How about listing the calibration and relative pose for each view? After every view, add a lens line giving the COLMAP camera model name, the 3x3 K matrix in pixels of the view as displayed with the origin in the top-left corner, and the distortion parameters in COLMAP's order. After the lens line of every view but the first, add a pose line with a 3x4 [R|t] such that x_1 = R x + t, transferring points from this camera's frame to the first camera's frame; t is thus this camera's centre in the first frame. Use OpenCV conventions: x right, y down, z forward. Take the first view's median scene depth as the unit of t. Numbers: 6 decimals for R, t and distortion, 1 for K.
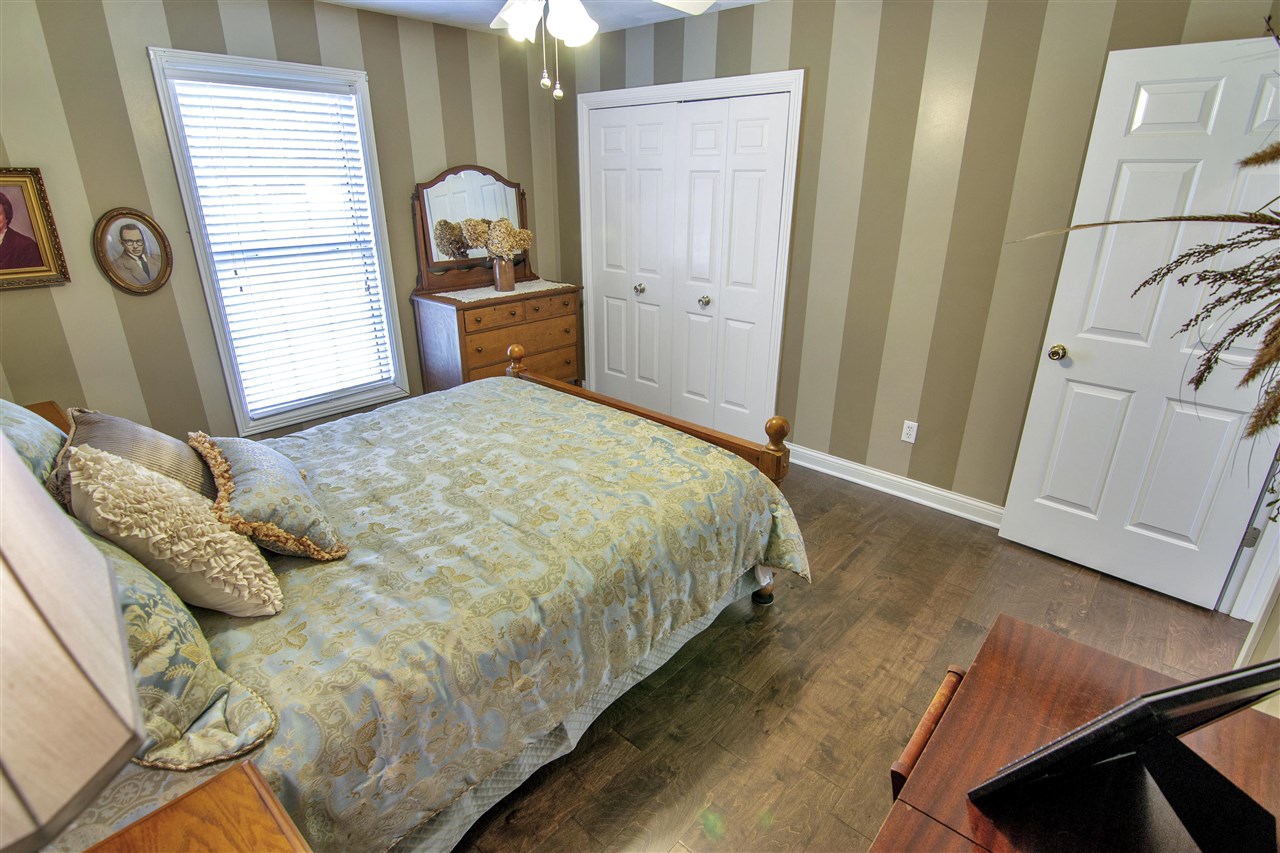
lens RADIAL K [[626.1, 0, 639.8], [0, 626.1, 423.9], [0, 0, 1]] dist [-0.011071, -0.006354]
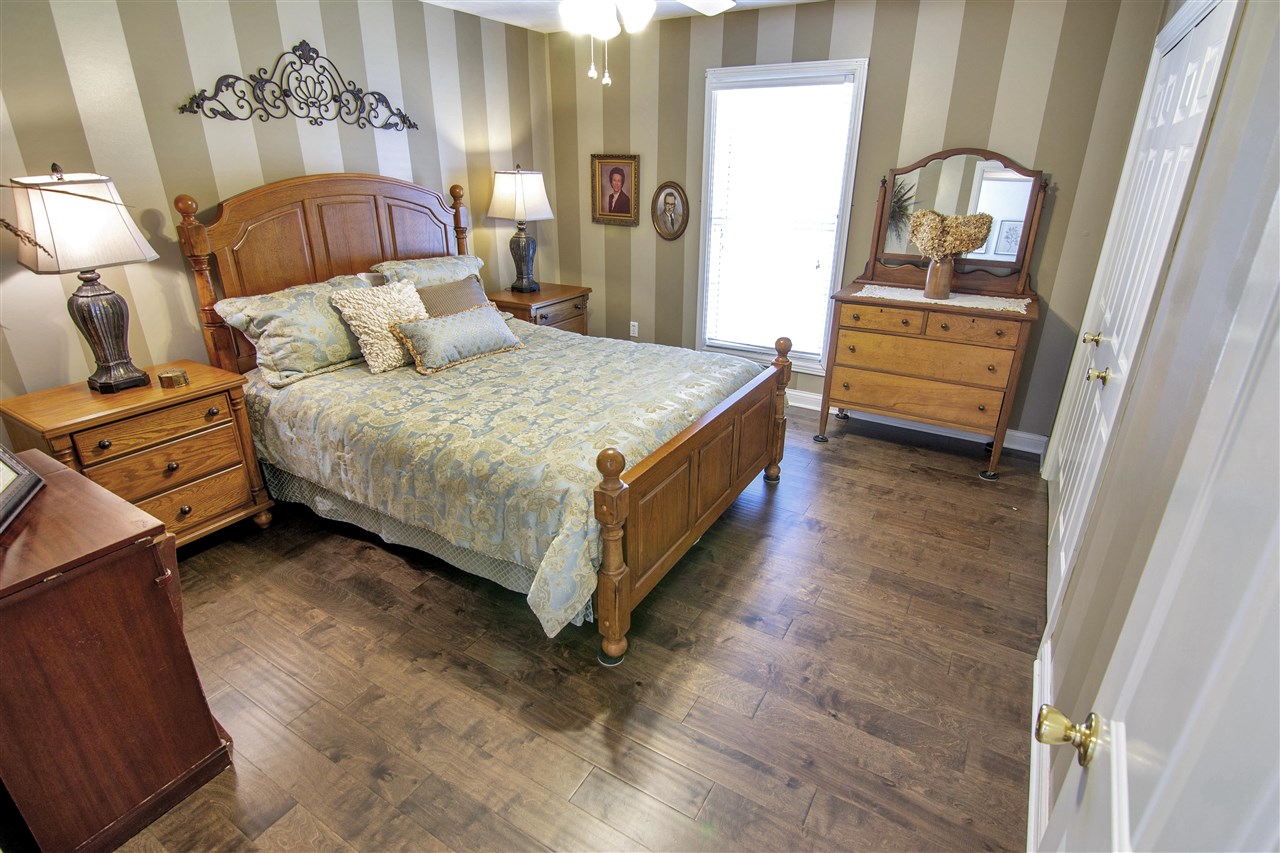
lens RADIAL K [[626.1, 0, 646.6], [0, 626.1, 426.8], [0, 0, 1]] dist [-0.011071, -0.006354]
pose [[0.190052, 0.374558, -0.907517, 0.671700], [-0.359527, 0.886706, 0.290677, -0.204632], [0.913576, 0.271033, 0.303184, 0.546524]]
